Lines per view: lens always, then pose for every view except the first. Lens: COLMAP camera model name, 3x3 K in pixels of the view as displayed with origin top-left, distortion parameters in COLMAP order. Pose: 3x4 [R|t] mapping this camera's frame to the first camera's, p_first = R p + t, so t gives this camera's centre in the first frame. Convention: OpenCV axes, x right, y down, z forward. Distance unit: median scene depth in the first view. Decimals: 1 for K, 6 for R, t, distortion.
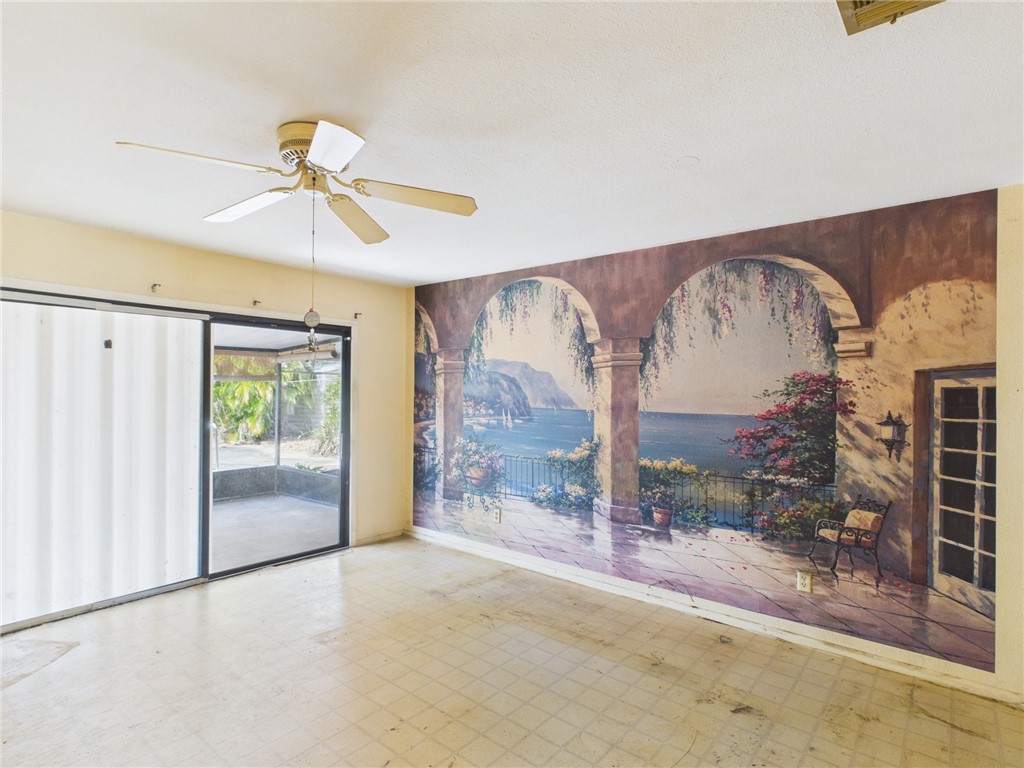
lens RADIAL K [[550.4, 0, 513.9], [0, 550.4, 384.3], [0, 0, 1]] dist [0.002564, 0.000870]
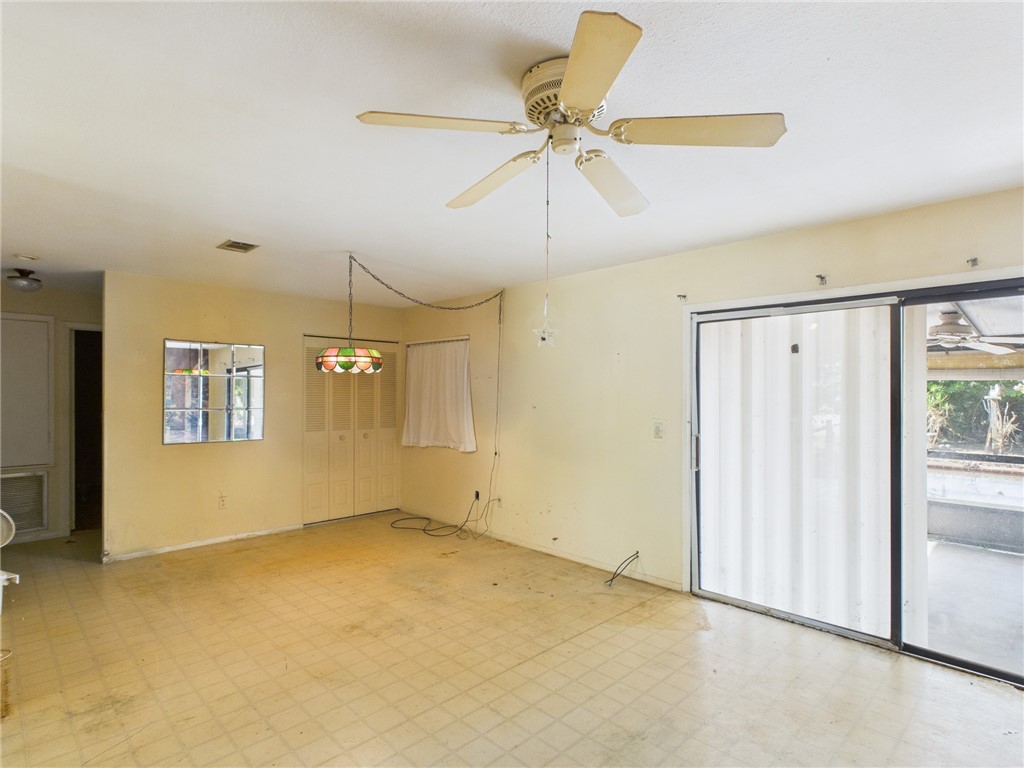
lens RADIAL K [[550.4, 0, 513.7], [0, 550.4, 390.5], [0, 0, 1]] dist [0.002564, 0.000870]
pose [[-0.119135, -0.010281, -0.992825, 0.279830], [0.006744, 0.999915, -0.011164, 0.007845], [0.992855, -0.008025, -0.119056, 0.624575]]
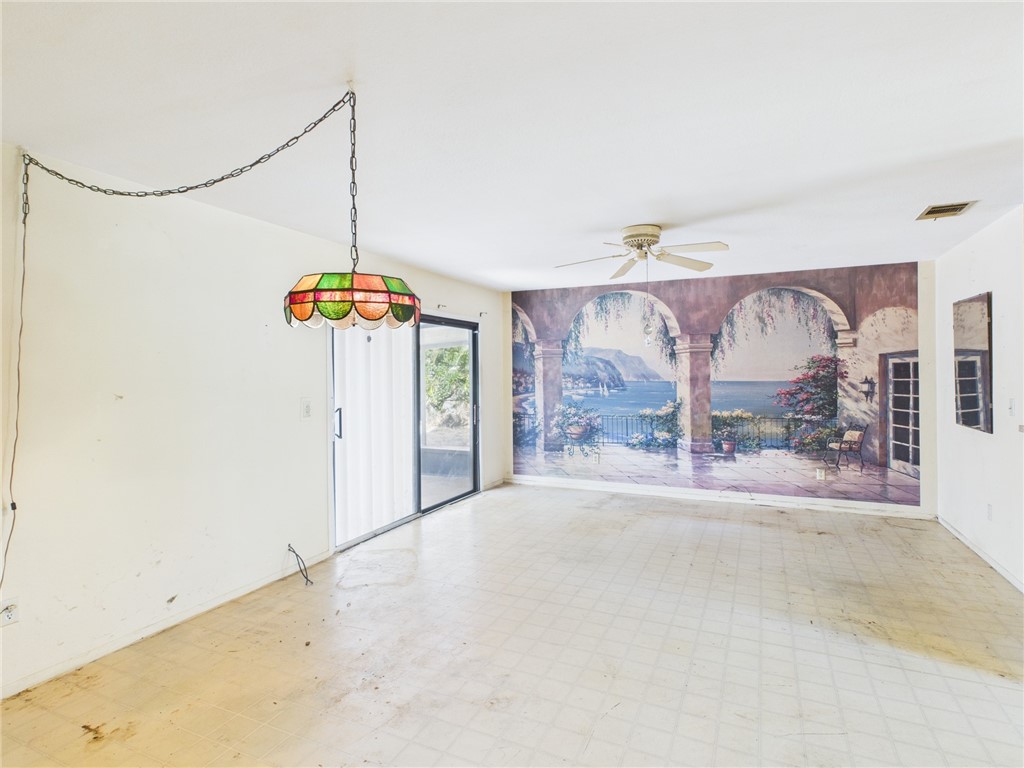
lens RADIAL K [[550.4, 0, 516.4], [0, 550.4, 367.3], [0, 0, 1]] dist [0.002564, 0.000870]
pose [[0.964862, -0.014264, 0.262370, -0.738489], [0.014277, 0.999896, 0.001856, -0.000348], [-0.262369, 0.001955, 0.964966, -0.376828]]
